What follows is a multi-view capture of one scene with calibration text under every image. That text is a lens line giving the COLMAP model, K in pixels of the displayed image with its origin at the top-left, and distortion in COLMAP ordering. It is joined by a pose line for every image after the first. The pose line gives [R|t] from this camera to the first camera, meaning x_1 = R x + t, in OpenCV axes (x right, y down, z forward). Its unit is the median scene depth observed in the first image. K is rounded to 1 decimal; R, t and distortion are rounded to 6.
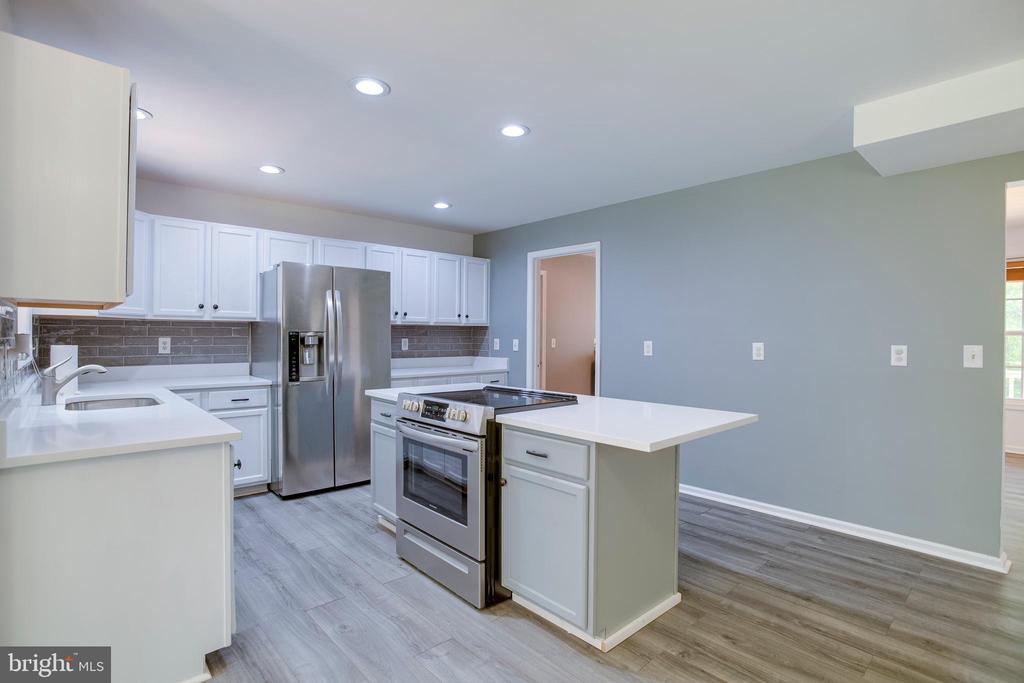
lens RADIAL K [[495.7, 0, 511.2], [0, 495.7, 340.5], [0, 0, 1]] dist [-0.056314, 0.021022]
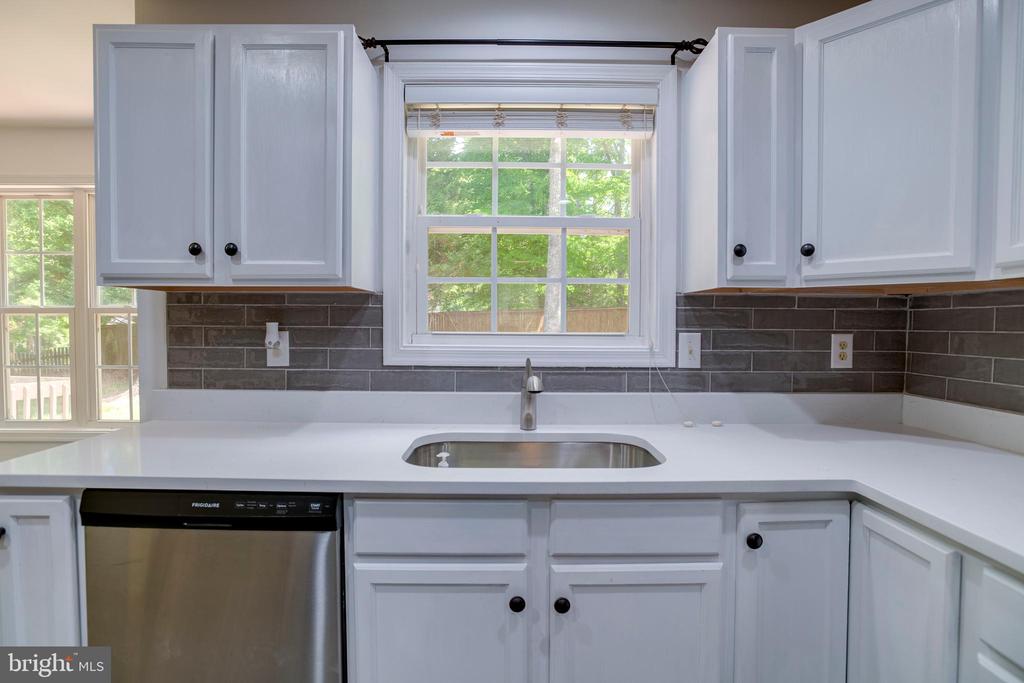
lens RADIAL K [[495.7, 0, 511.2], [0, 495.7, 340.5], [0, 0, 1]] dist [-0.056314, 0.021022]
pose [[-0.670807, 0.014501, -0.741490, -0.266868], [-0.016887, 0.999251, 0.034819, -0.008811], [0.741439, 0.035879, -0.670060, 0.898304]]
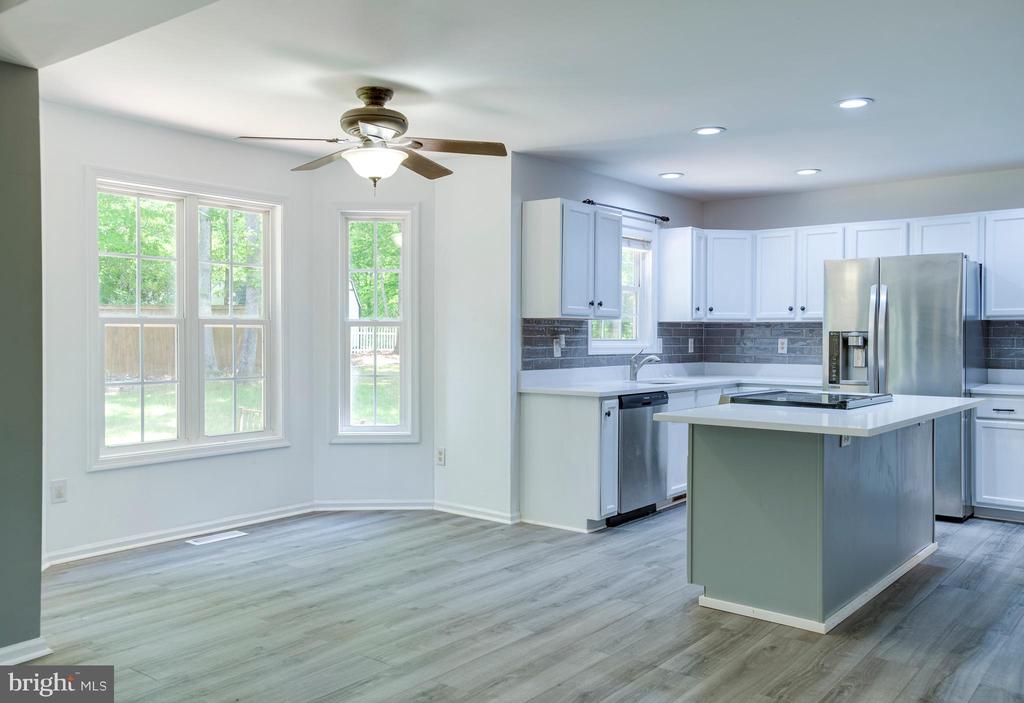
lens RADIAL K [[853.1, 0, 525.2], [0, 853.1, 342.1], [0, 0, 1]] dist [0.000624, 0.093798]
pose [[0.166080, 0.001410, -0.986111, 1.062477], [-0.011068, 0.999939, -0.000434, 0.009120], [0.986050, 0.010987, 0.166086, 0.119948]]
